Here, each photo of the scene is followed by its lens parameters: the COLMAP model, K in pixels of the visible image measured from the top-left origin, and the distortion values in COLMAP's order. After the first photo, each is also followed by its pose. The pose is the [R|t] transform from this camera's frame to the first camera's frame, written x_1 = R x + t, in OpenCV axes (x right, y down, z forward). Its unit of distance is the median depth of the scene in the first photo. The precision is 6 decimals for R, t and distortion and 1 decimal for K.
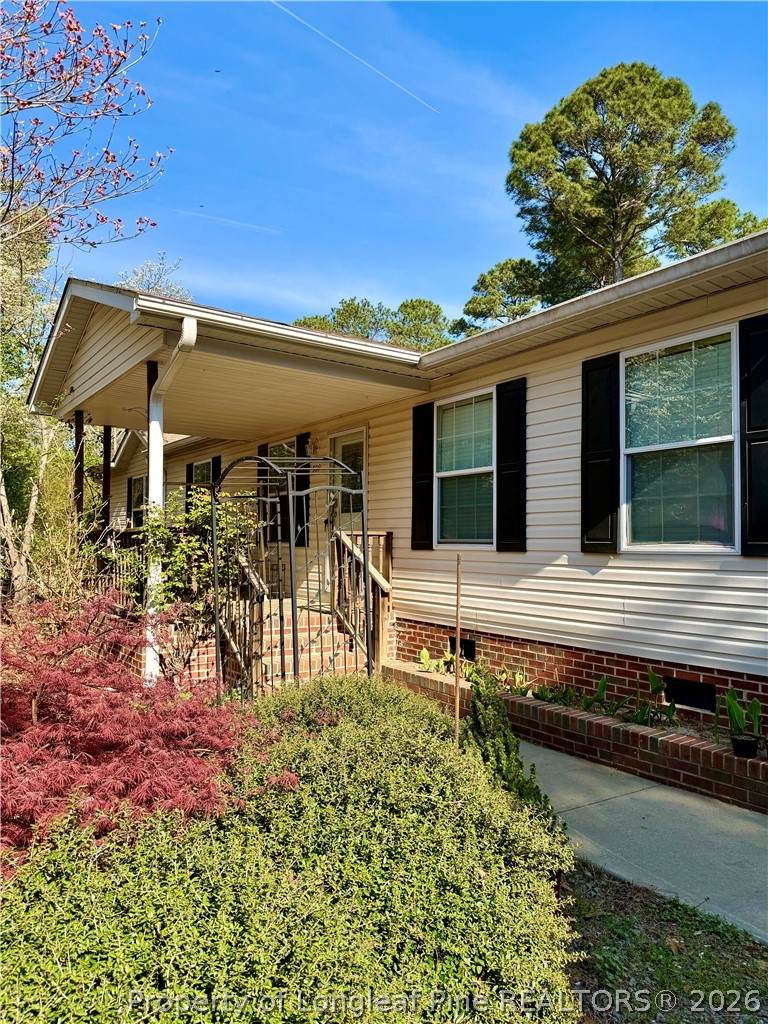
lens RADIAL K [[710.7, 0, 384.1], [0, 710.7, 511.7], [0, 0, 1]] dist [0.011985, 0.003903]
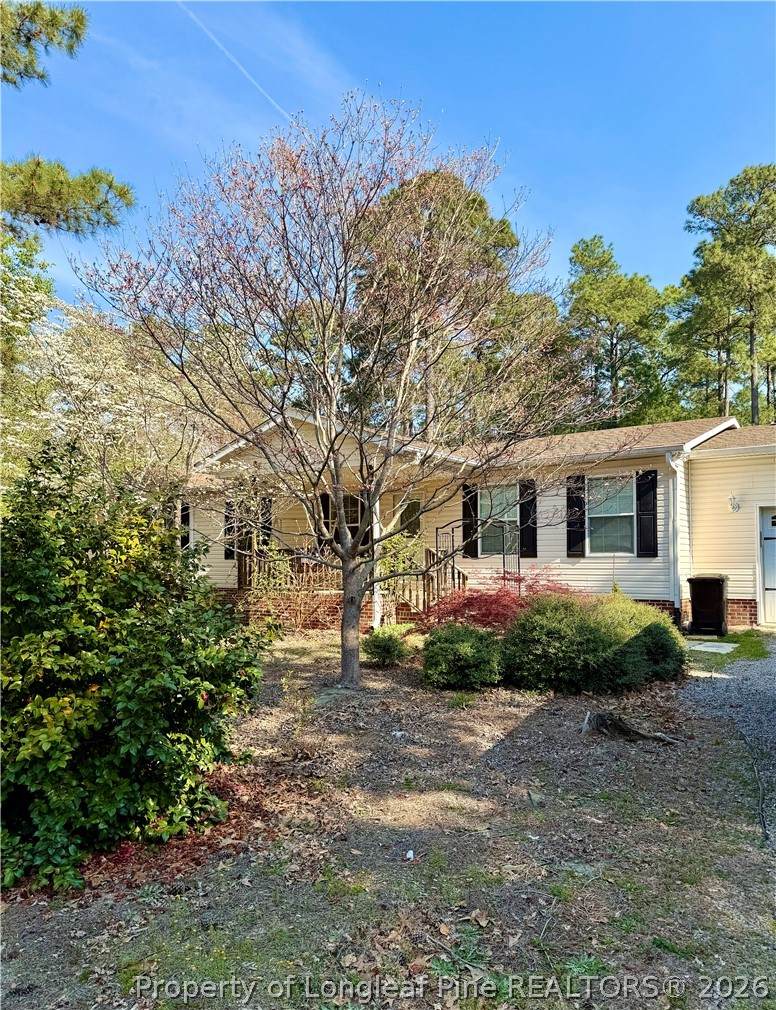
lens RADIAL K [[751.0, 0, 389.7], [0, 751.0, 506.4], [0, 0, 1]] dist [-0.004218, -0.001521]
pose [[0.936242, 0.011733, 0.351159, -0.212547], [-0.005615, 0.999814, -0.018435, -0.011412], [-0.351311, 0.015288, 0.936134, -0.207898]]
